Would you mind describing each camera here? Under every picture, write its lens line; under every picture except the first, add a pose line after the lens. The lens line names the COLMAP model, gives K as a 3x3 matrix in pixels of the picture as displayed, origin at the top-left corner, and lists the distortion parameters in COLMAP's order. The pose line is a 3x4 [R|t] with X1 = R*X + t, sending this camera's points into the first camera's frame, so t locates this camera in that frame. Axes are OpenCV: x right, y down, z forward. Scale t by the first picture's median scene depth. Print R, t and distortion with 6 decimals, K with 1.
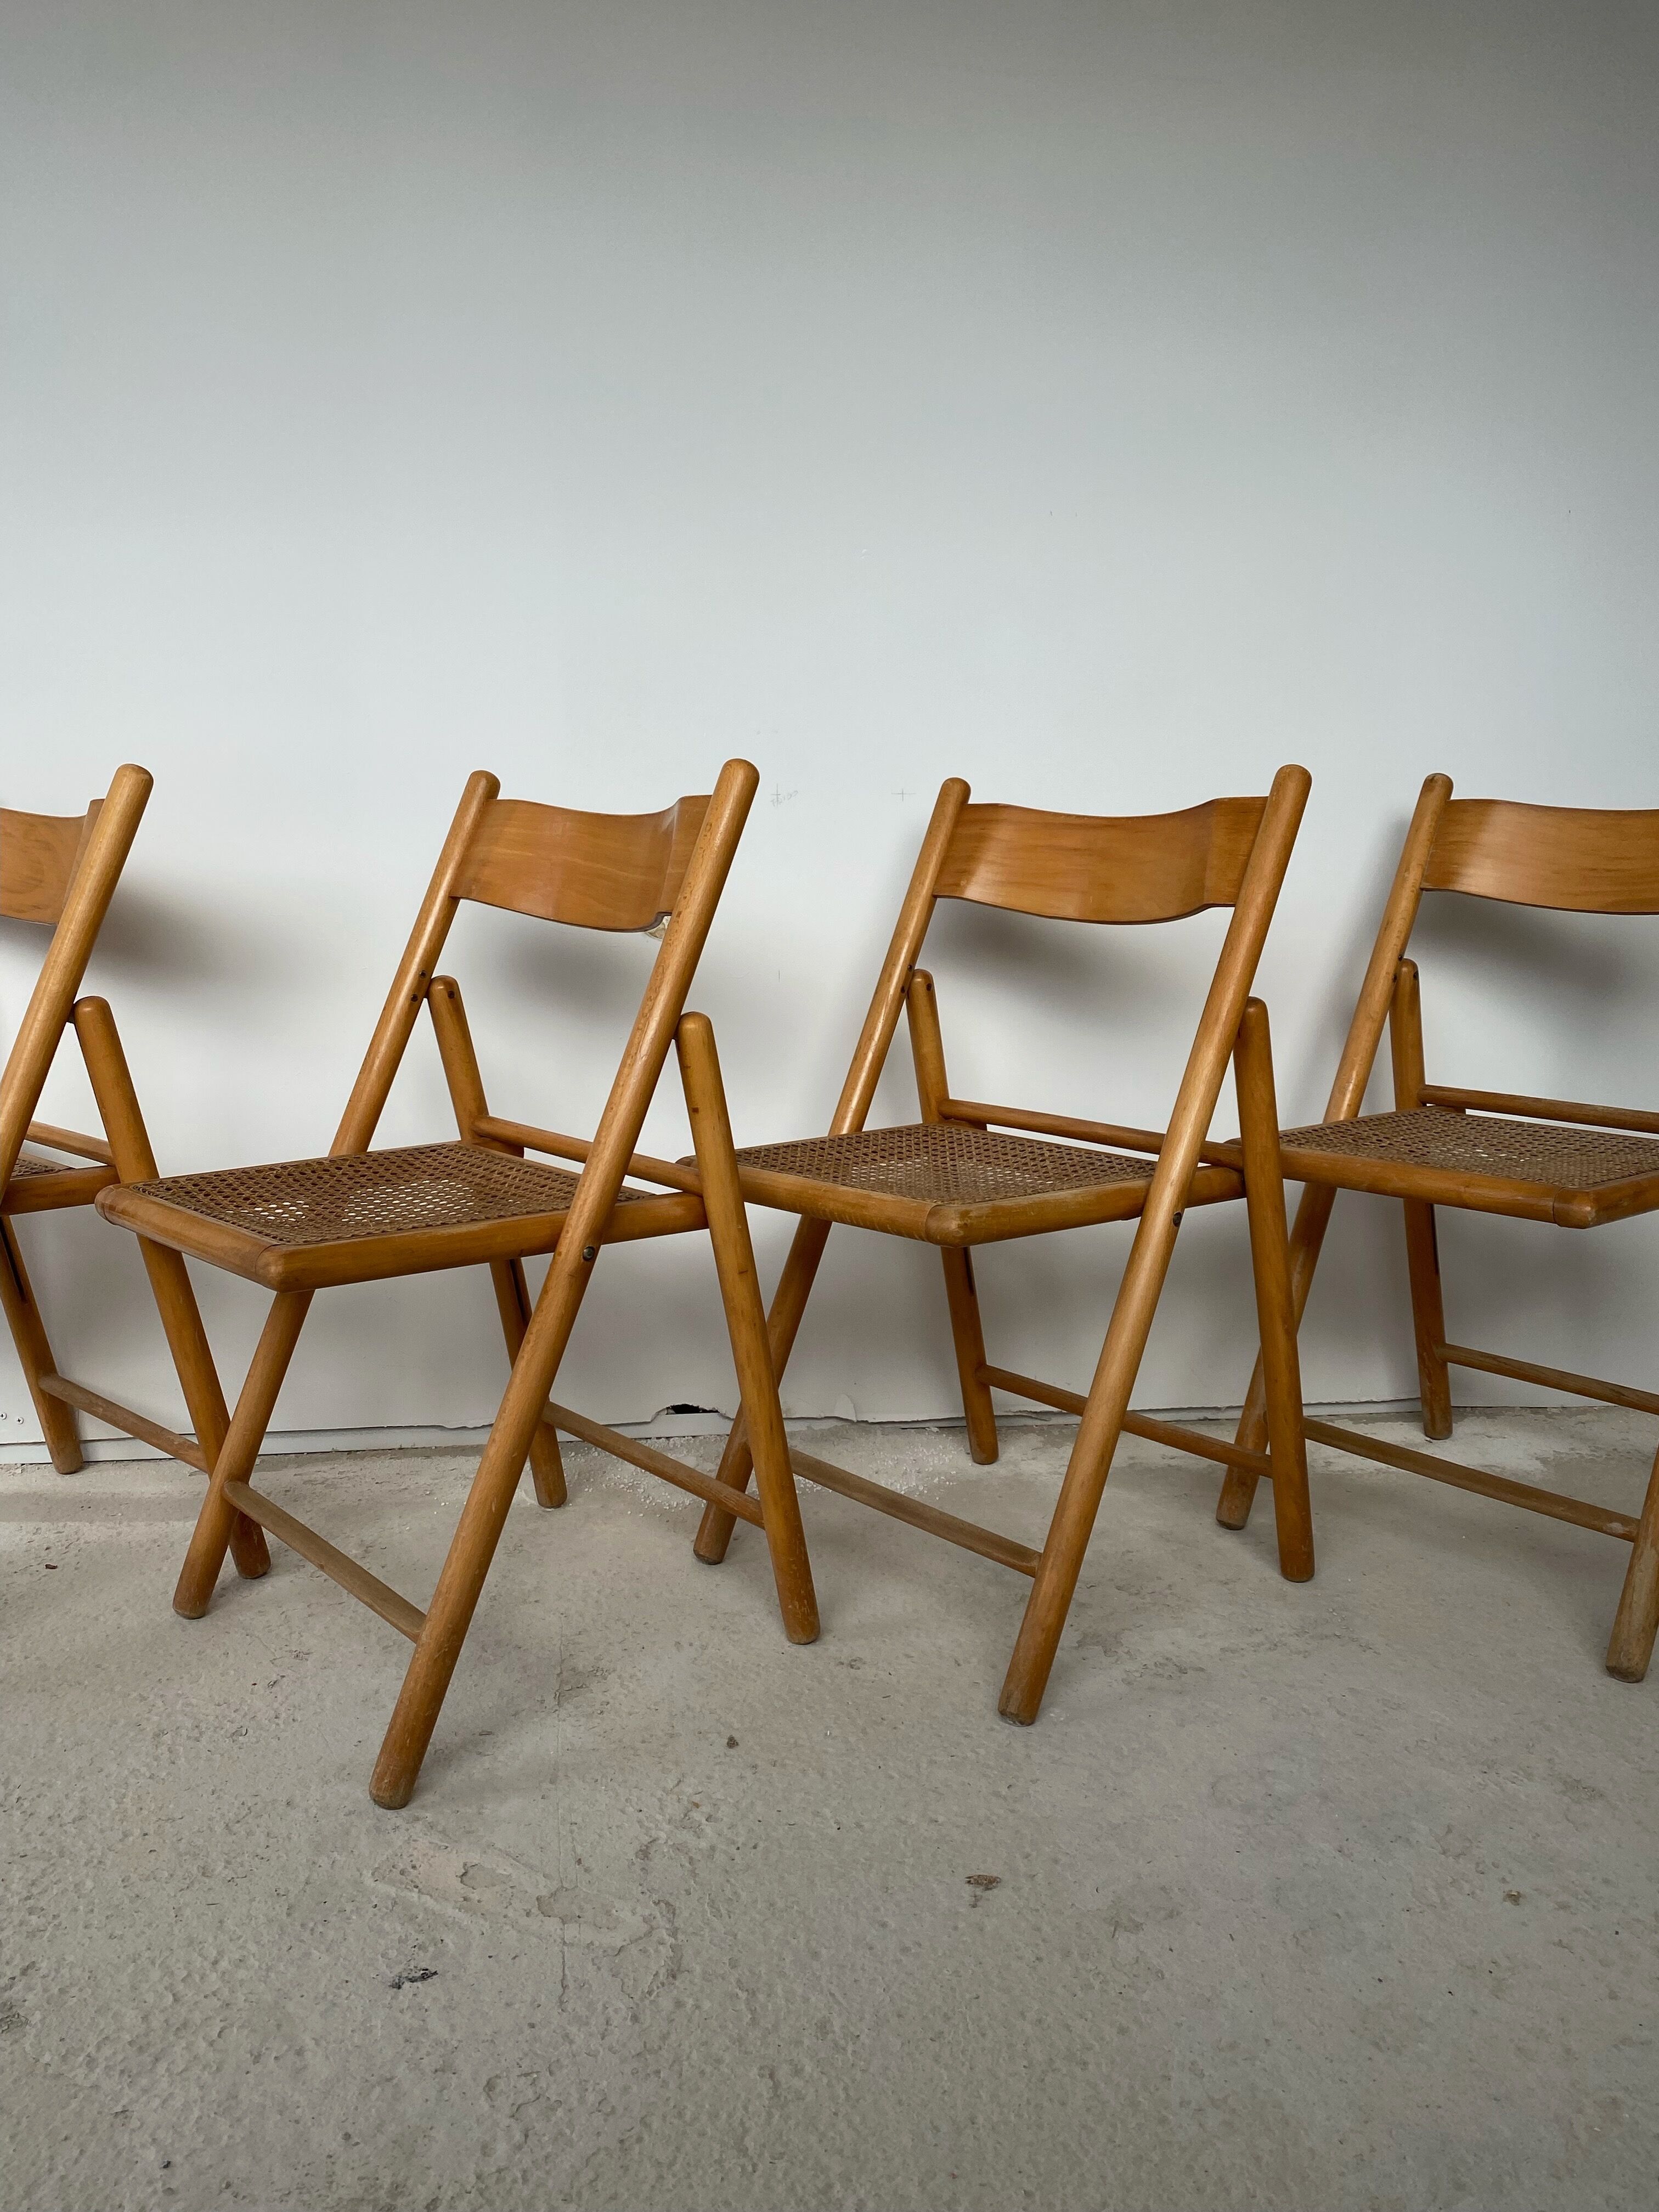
lens RADIAL K [[1644.2, 0, 826.0], [0, 1644.2, 1094.3], [0, 0, 1]] dist [0.015727, -0.011726]
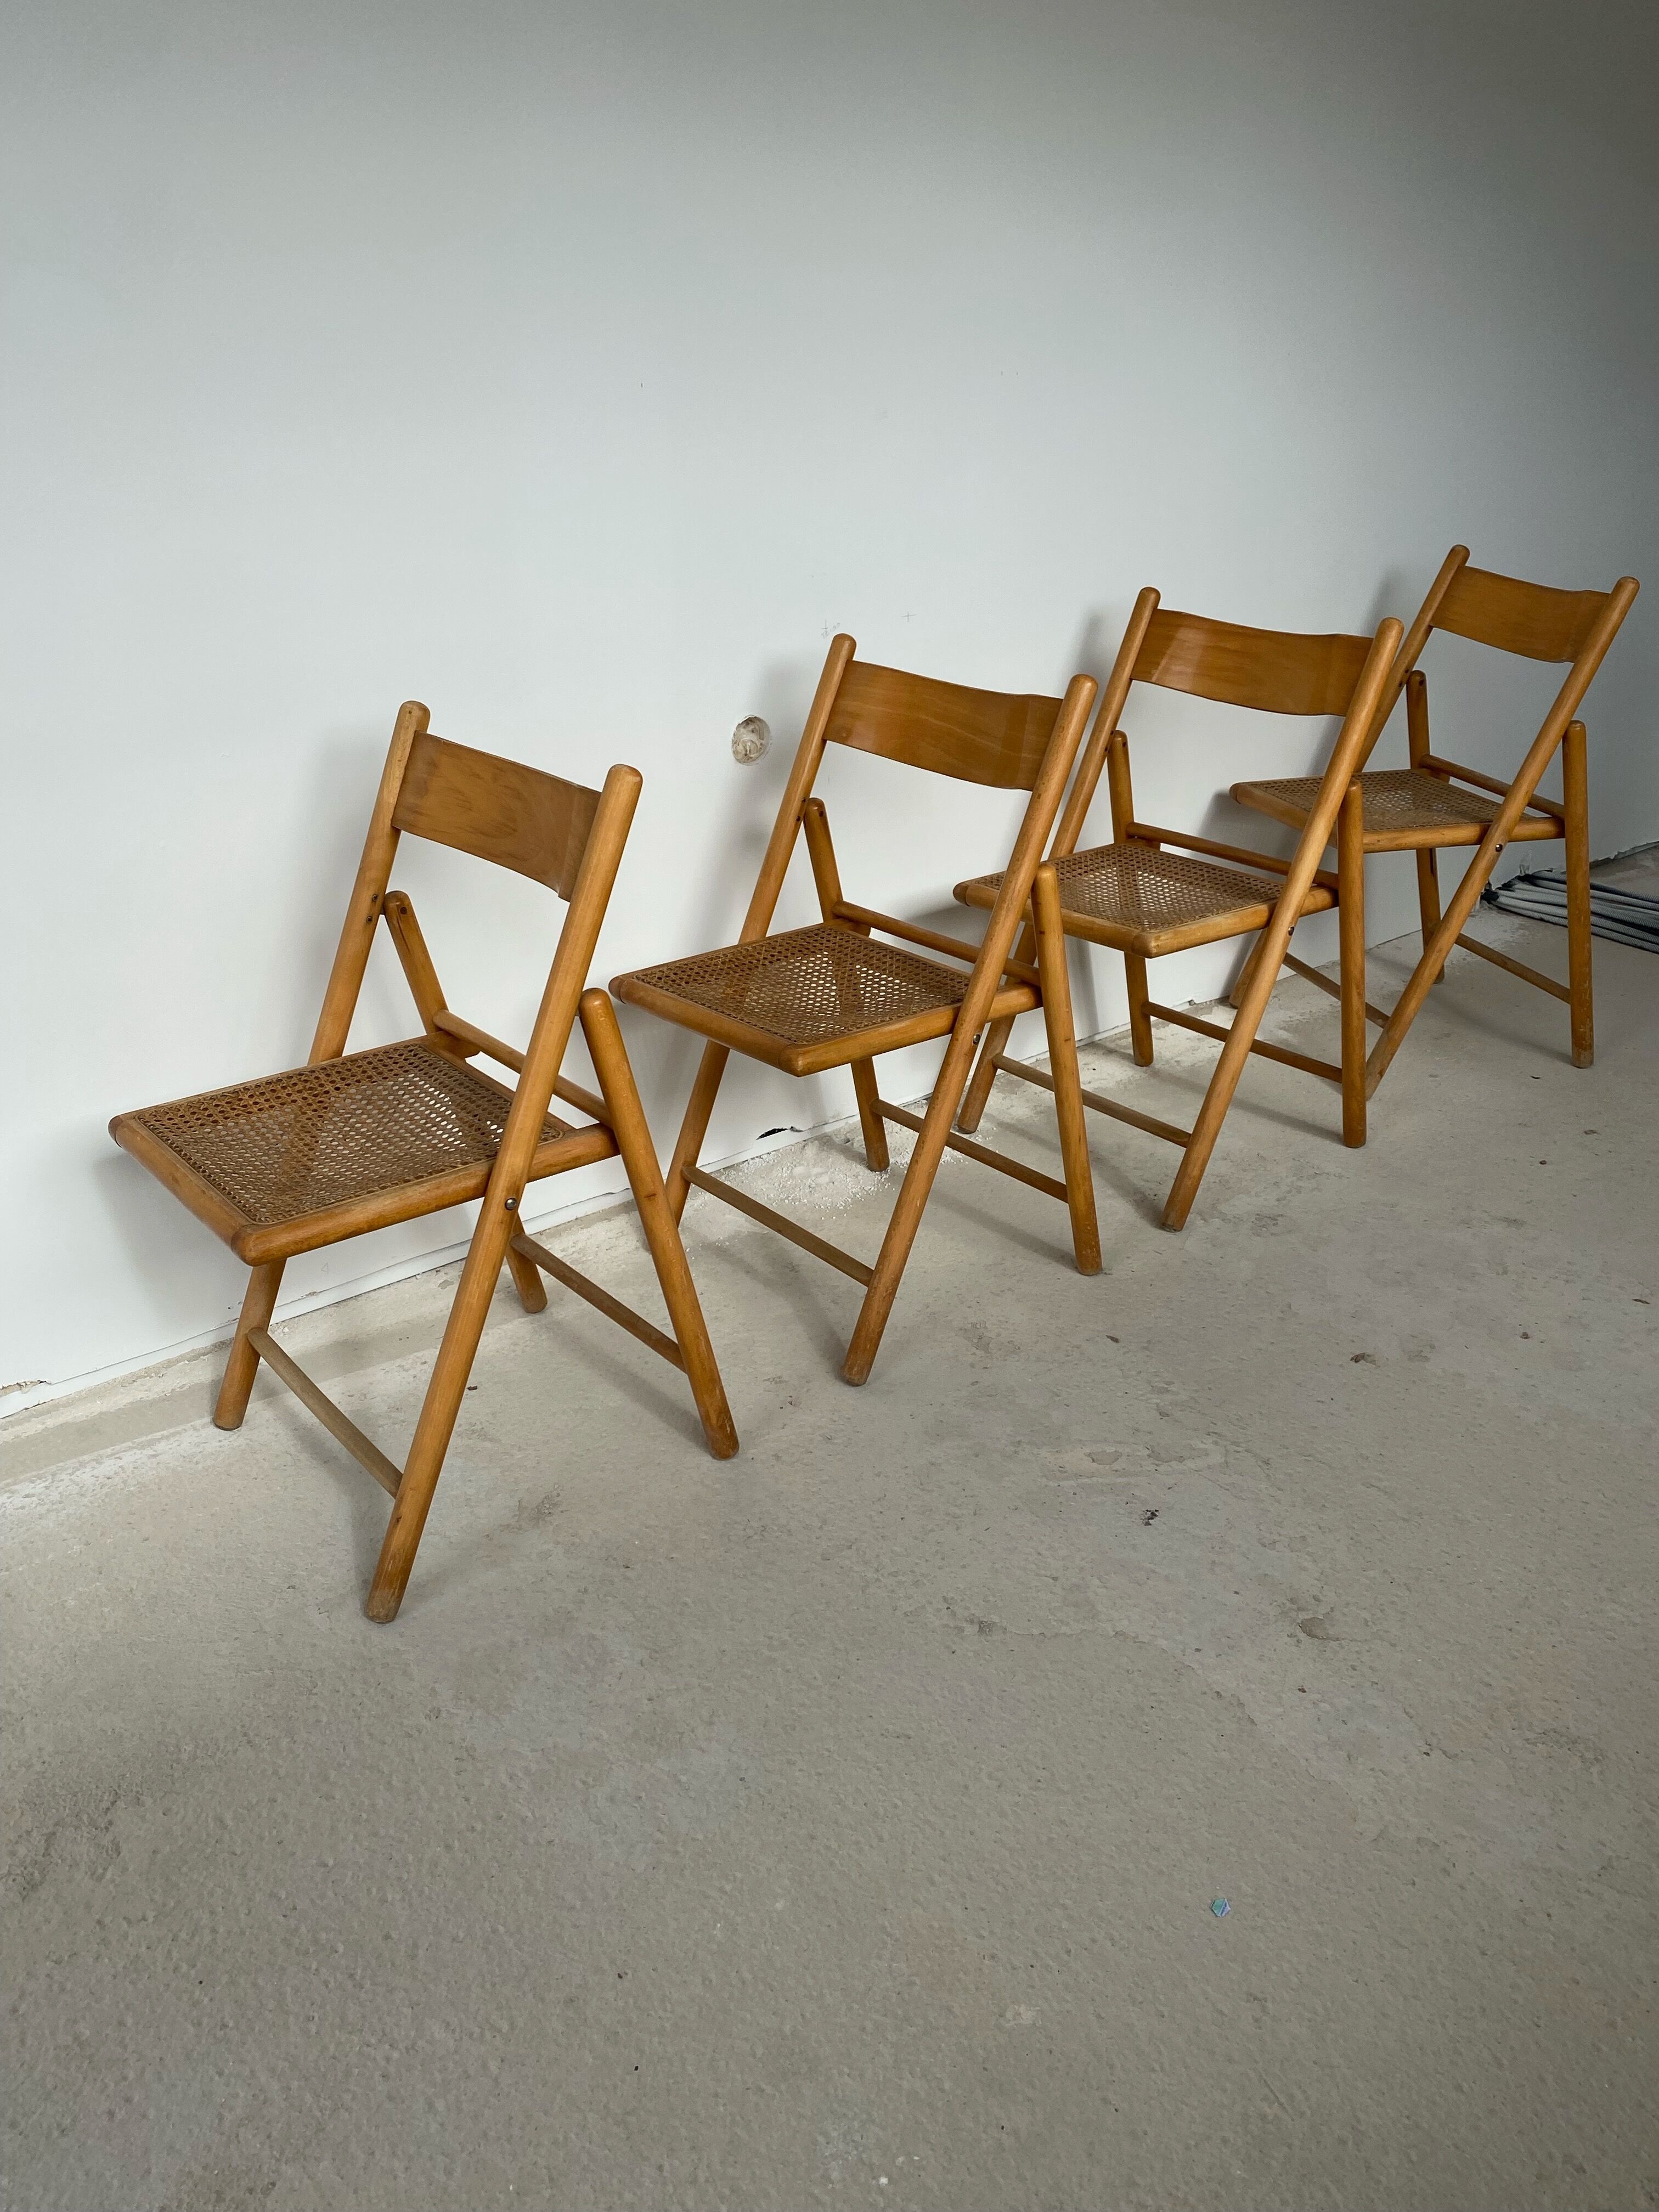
lens RADIAL K [[1644.2, 0, 826.0], [0, 1644.2, 1094.3], [0, 0, 1]] dist [0.015727, -0.011726]
pose [[0.853080, -0.223326, 0.471571, -1.114704], [0.090702, 0.953486, 0.287469, -0.329972], [-0.513836, -0.202461, 0.833656, -0.091632]]
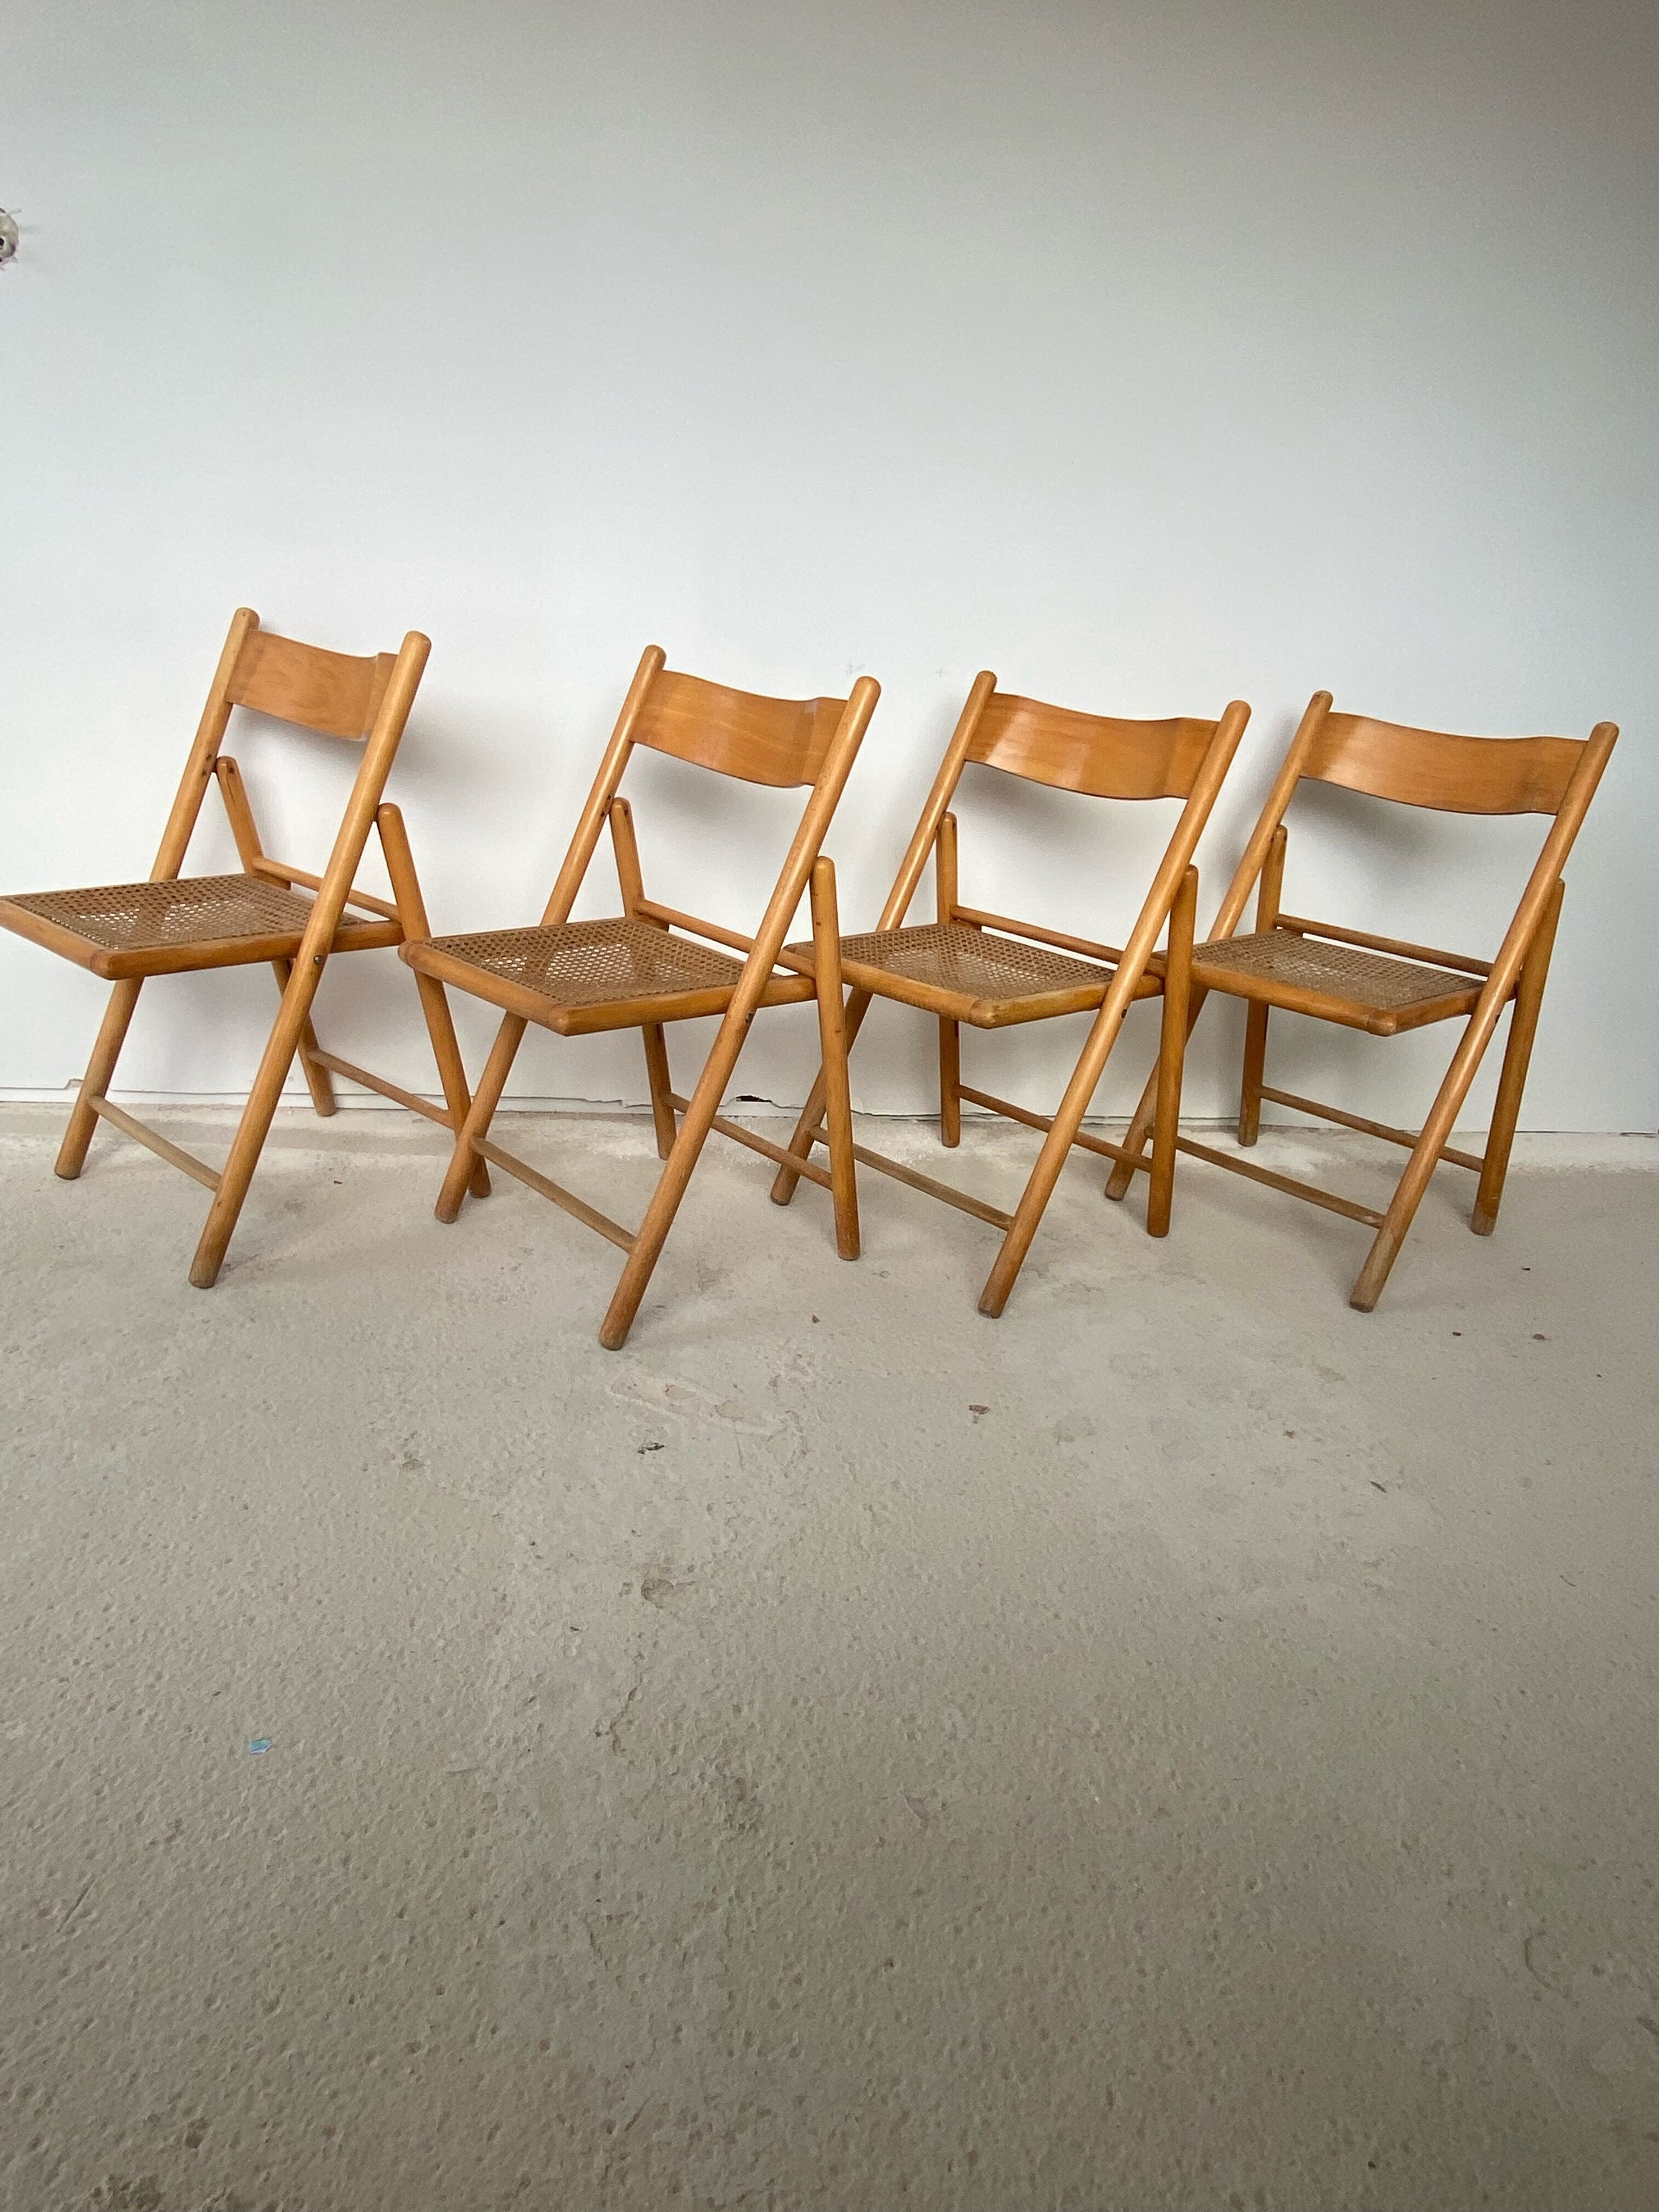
lens RADIAL K [[1253.9, 0, 819.9], [0, 1253.9, 1099.1], [0, 0, 1]] dist [0.086009, -0.099402]
pose [[0.995957, 0.060508, 0.066391, -0.173091], [-0.073506, 0.973804, 0.215183, -0.094970], [-0.051631, -0.219193, 0.974314, -0.174004]]
